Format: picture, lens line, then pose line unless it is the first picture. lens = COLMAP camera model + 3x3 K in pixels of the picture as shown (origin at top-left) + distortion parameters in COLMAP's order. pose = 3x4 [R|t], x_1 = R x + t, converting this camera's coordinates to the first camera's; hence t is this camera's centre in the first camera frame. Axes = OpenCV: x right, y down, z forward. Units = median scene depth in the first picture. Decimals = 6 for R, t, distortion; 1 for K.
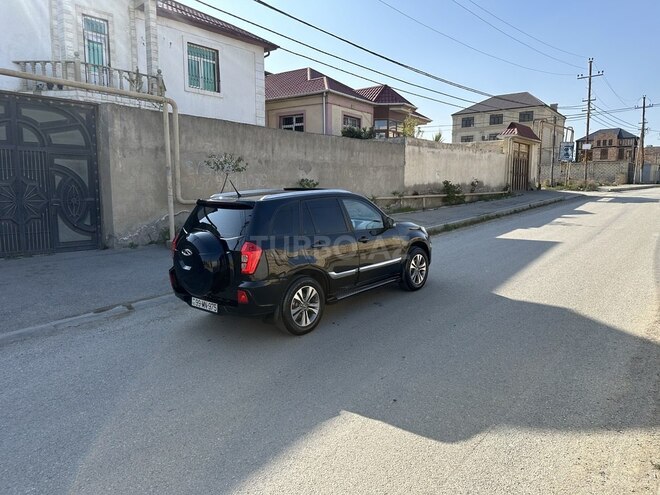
lens RADIAL K [[463.9, 0, 337.8], [0, 463.9, 251.6], [0, 0, 1]] dist [0.062172, -0.084377]
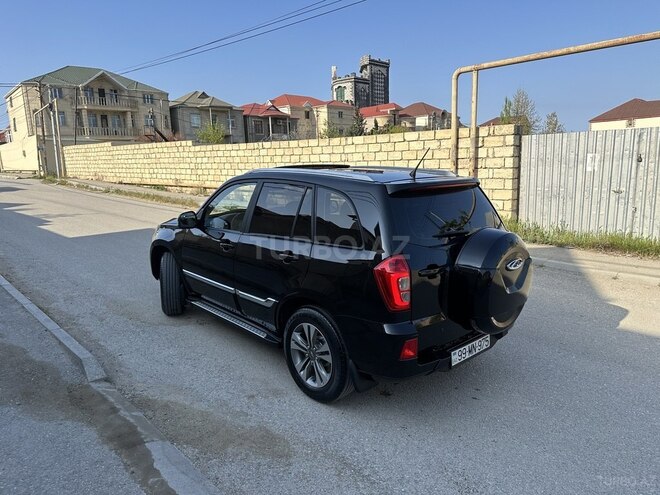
lens RADIAL K [[463.9, 0, 338.6], [0, 463.9, 248.7], [0, 0, 1]] dist [0.062172, -0.084377]
pose [[0.107058, -0.178188, 0.978155, -0.494326], [0.162962, 0.973649, 0.159532, -0.080269], [-0.980807, 0.142323, 0.133275, 0.595194]]
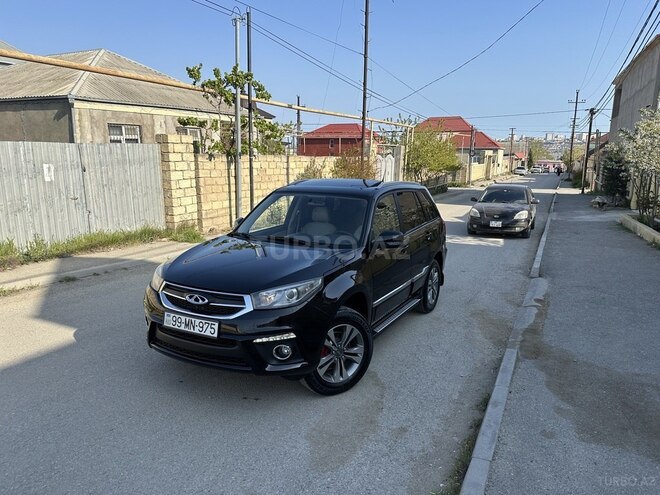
lens RADIAL K [[463.9, 0, 325.7], [0, 463.9, 251.3], [0, 0, 1]] dist [0.062172, -0.084377]
pose [[-0.976686, 0.040008, -0.210913, 0.092263], [-0.033491, 0.942053, 0.333788, -0.190863], [0.212045, 0.333070, -0.918750, 1.186020]]
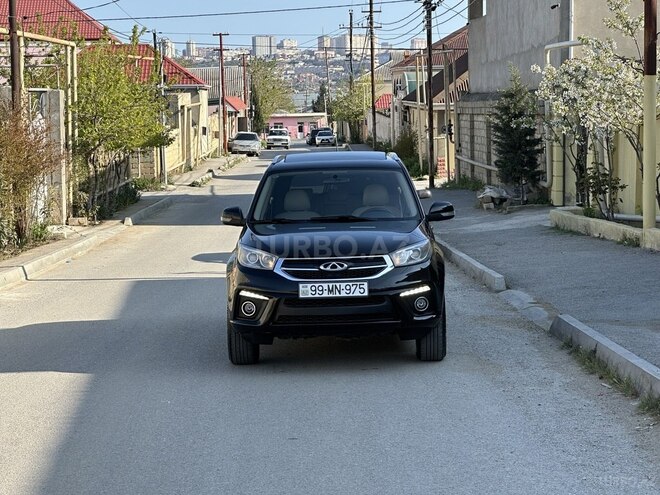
lens RADIAL K [[1485.0, 0, 329.5], [0, 1485.0, 250.0], [0, 0, 1]] dist [0.112742, 0.000000]
pose [[-0.770654, 0.083934, -0.631702, 0.840089], [-0.064636, 0.975880, 0.208518, -0.290495], [0.633967, 0.201526, -0.746641, 1.712115]]
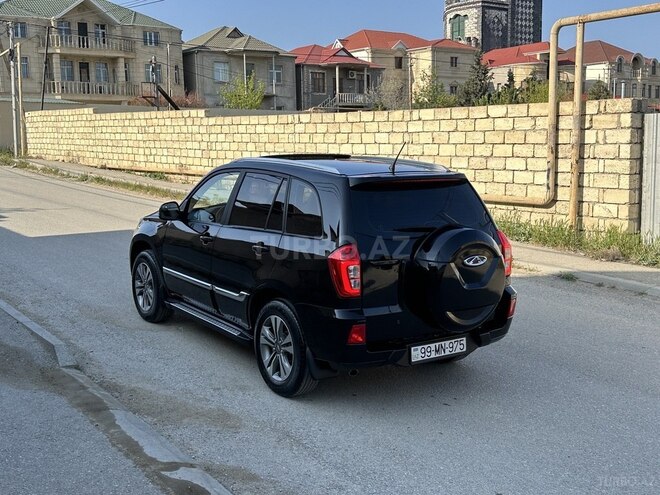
lens RADIAL K [[781.4, 0, 350.1], [0, 781.4, 244.9], [0, 0, 1]] dist [0.080606, 0.000000]
pose [[0.236333, -0.124144, 0.963709, -0.703931], [0.142237, 0.985541, 0.092076, -0.070799], [-0.961205, 0.115315, 0.250574, 0.467830]]
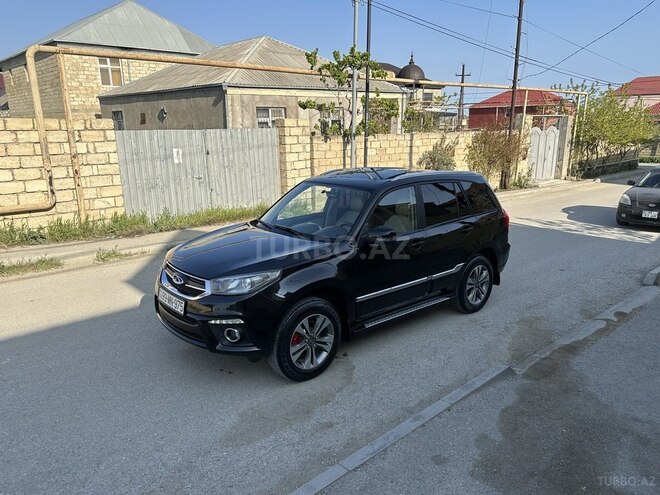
lens RADIAL K [[463.9, 0, 321.7], [0, 463.9, 250.7], [0, 0, 1]] dist [0.062172, -0.084377]
pose [[-0.987935, -0.023589, 0.153063, -0.069765], [0.037573, 0.922297, 0.384650, -0.212501], [-0.150243, 0.385760, -0.910283, 1.198626]]
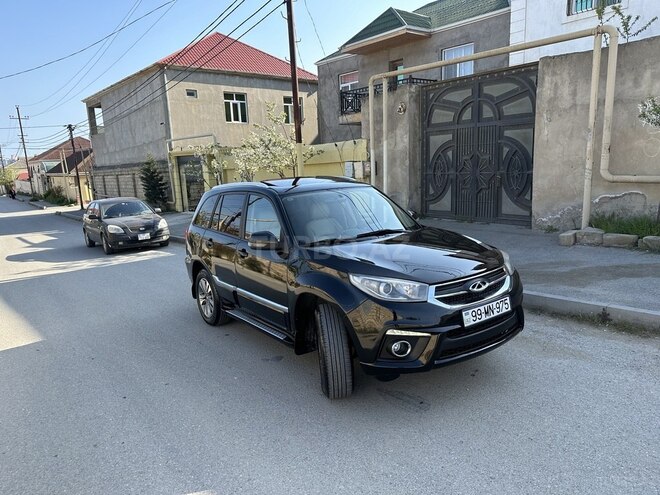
lens RADIAL K [[463.9, 0, 330.5], [0, 463.9, 252.4], [0, 0, 1]] dist [0.062172, -0.084377]
pose [[-0.235906, 0.200860, -0.950791, 0.458932], [-0.084107, 0.970514, 0.225895, -0.130680], [0.968129, 0.133258, -0.212056, 0.824203]]
